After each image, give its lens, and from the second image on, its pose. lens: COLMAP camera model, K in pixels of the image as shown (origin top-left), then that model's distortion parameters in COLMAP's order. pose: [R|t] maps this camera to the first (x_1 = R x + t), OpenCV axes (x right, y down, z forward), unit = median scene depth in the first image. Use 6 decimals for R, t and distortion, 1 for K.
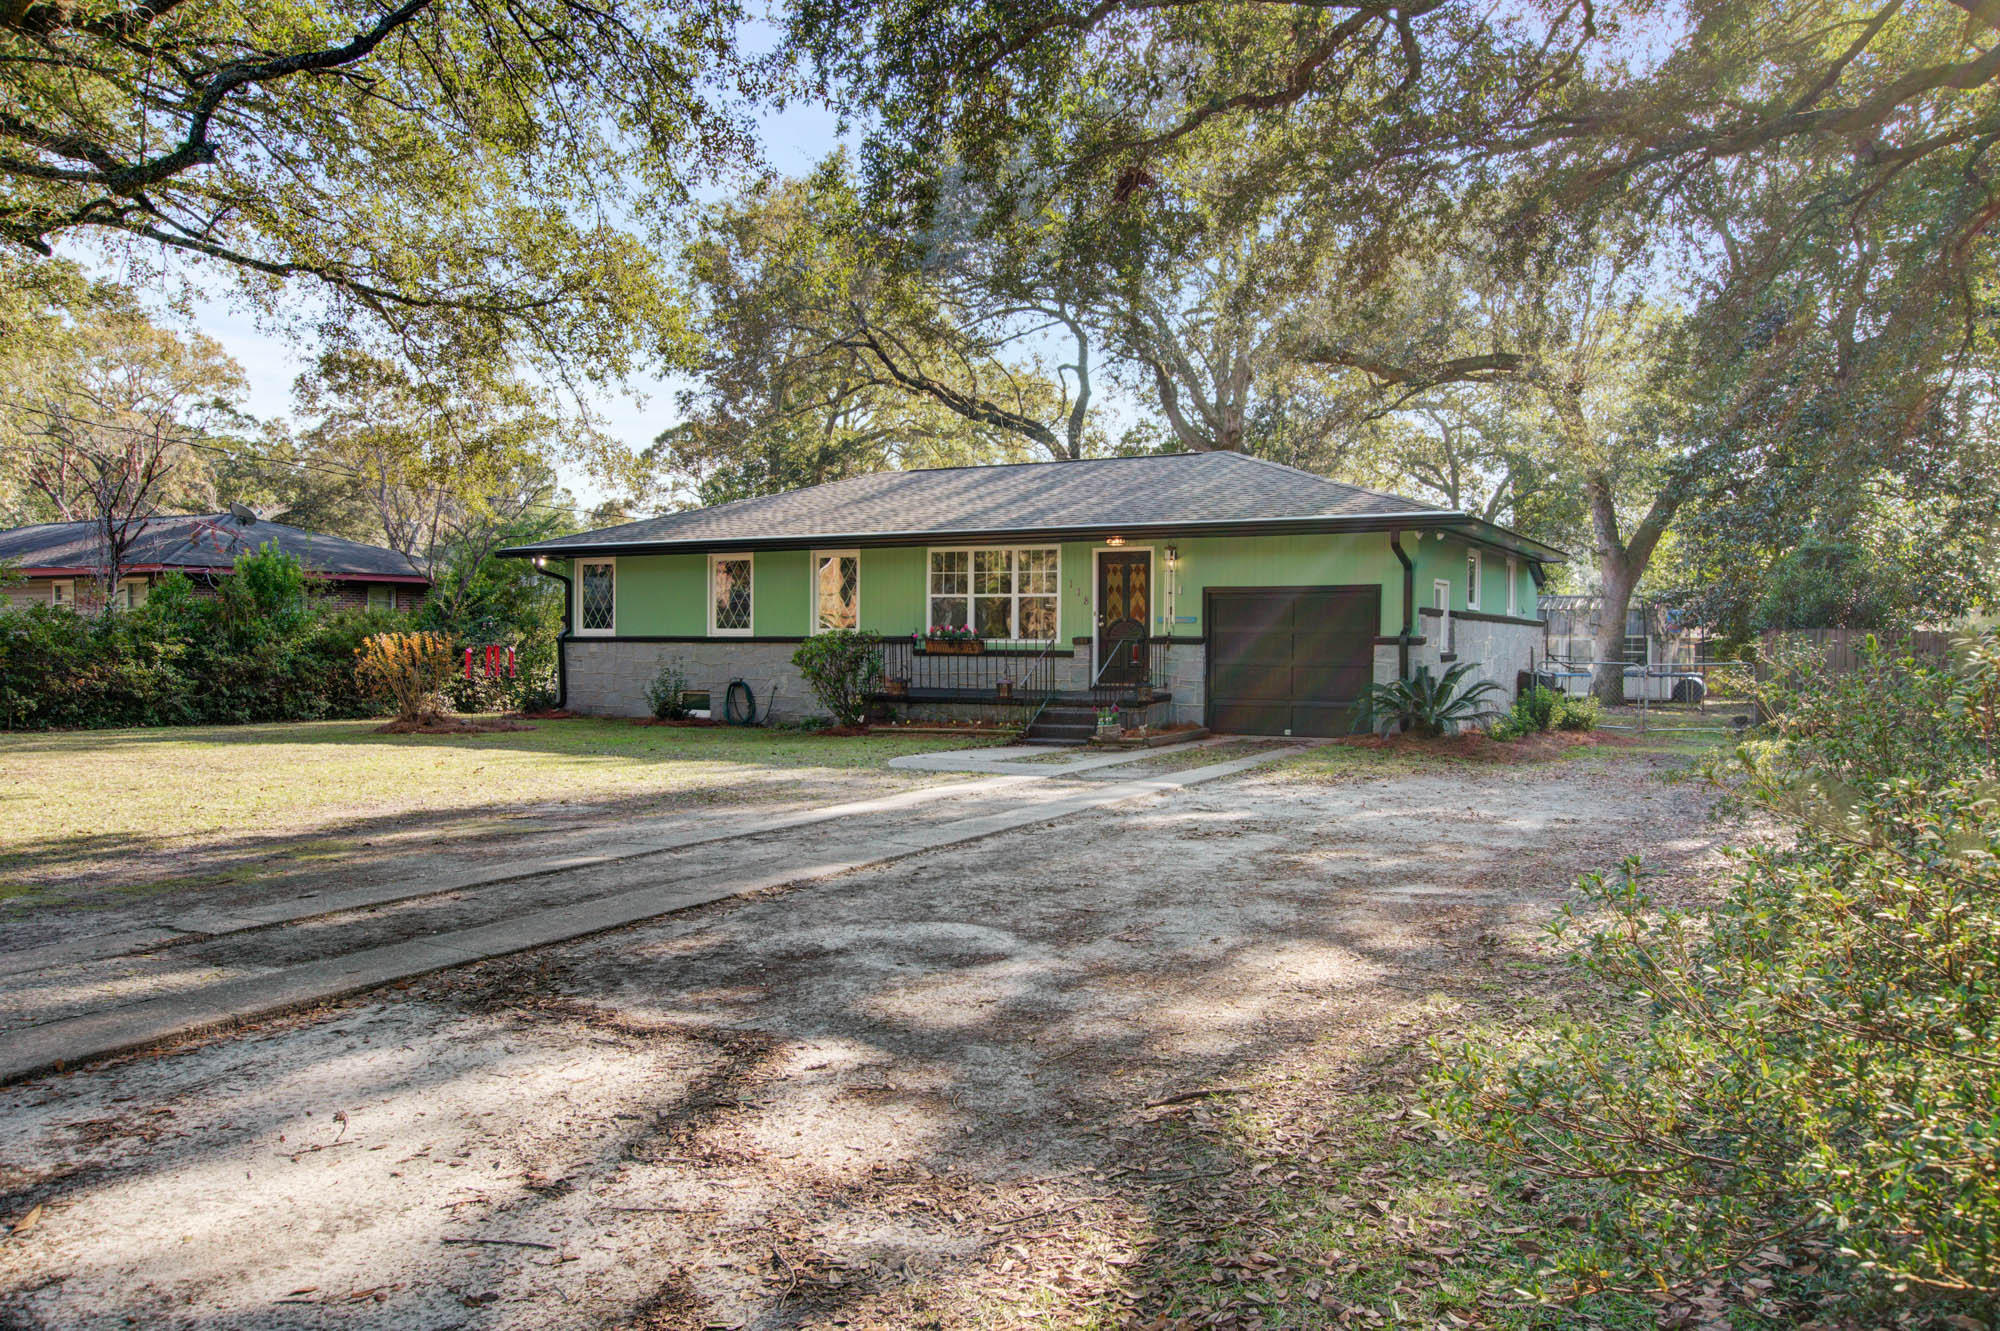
lens RADIAL K [[1462.0, 0, 1000.0], [0, 1462.0, 665.5], [0, 0, 1]] dist [-0.005216, -0.001046]
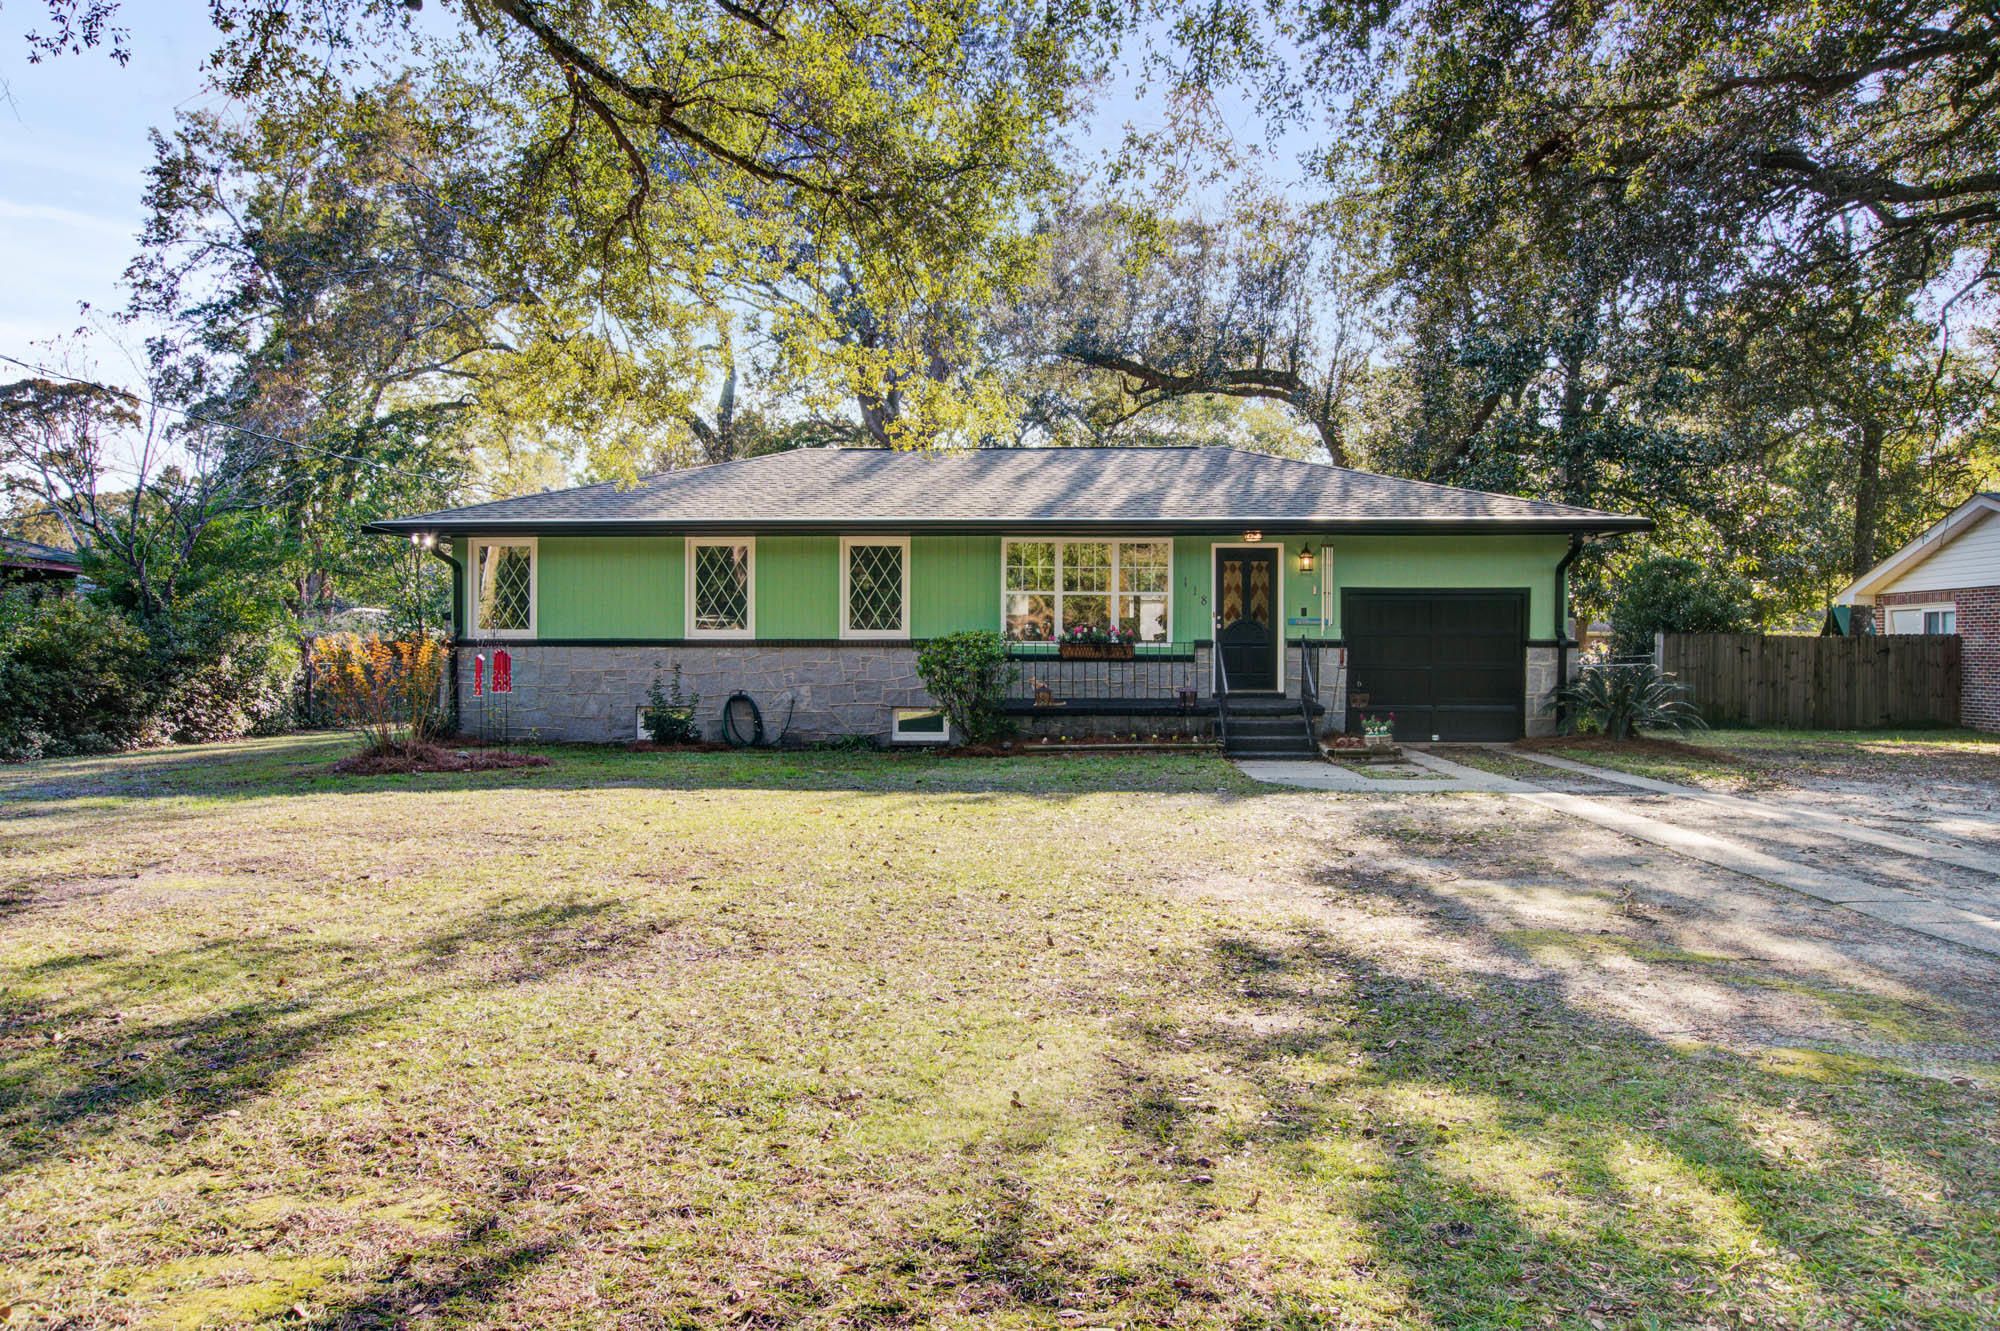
lens RADIAL K [[1462.0, 0, 1000.0], [0, 1462.0, 665.5], [0, 0, 1]] dist [-0.005216, -0.001046]
pose [[0.903837, -0.007500, 0.427810, -0.450037], [0.007969, 0.999968, 0.000695, -0.005193], [-0.427802, 0.002781, 0.903868, 0.225325]]
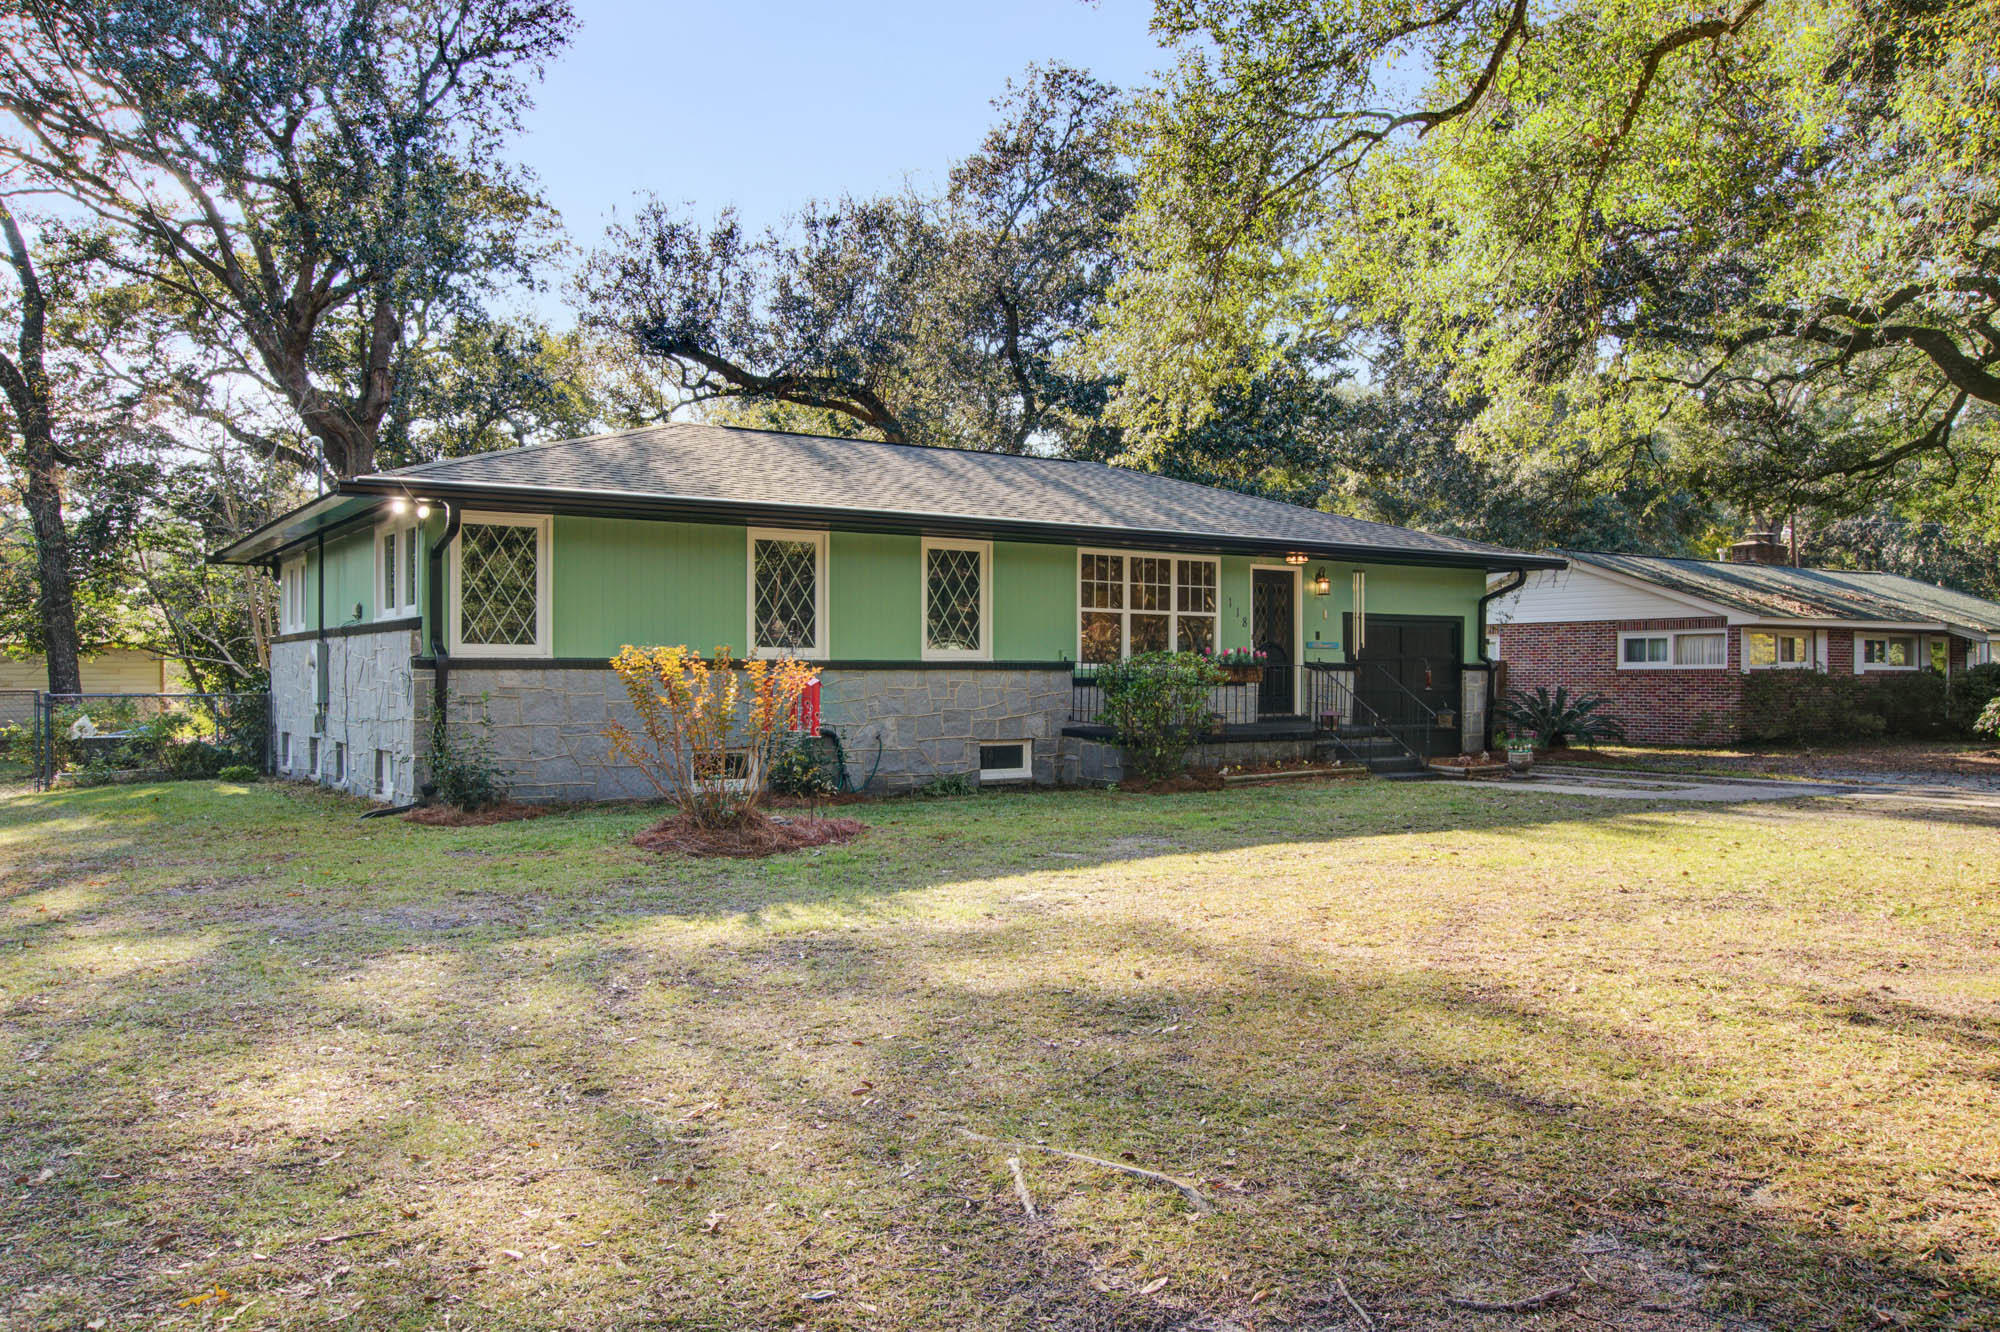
lens RADIAL K [[1462.0, 0, 1000.0], [0, 1462.0, 666.0], [0, 0, 1]] dist [-0.005216, -0.001046]
pose [[0.475011, -0.003792, 0.879972, -0.802389], [0.009597, 0.999954, -0.000871, -0.018075], [-0.879927, 0.008859, 0.475026, 0.706692]]
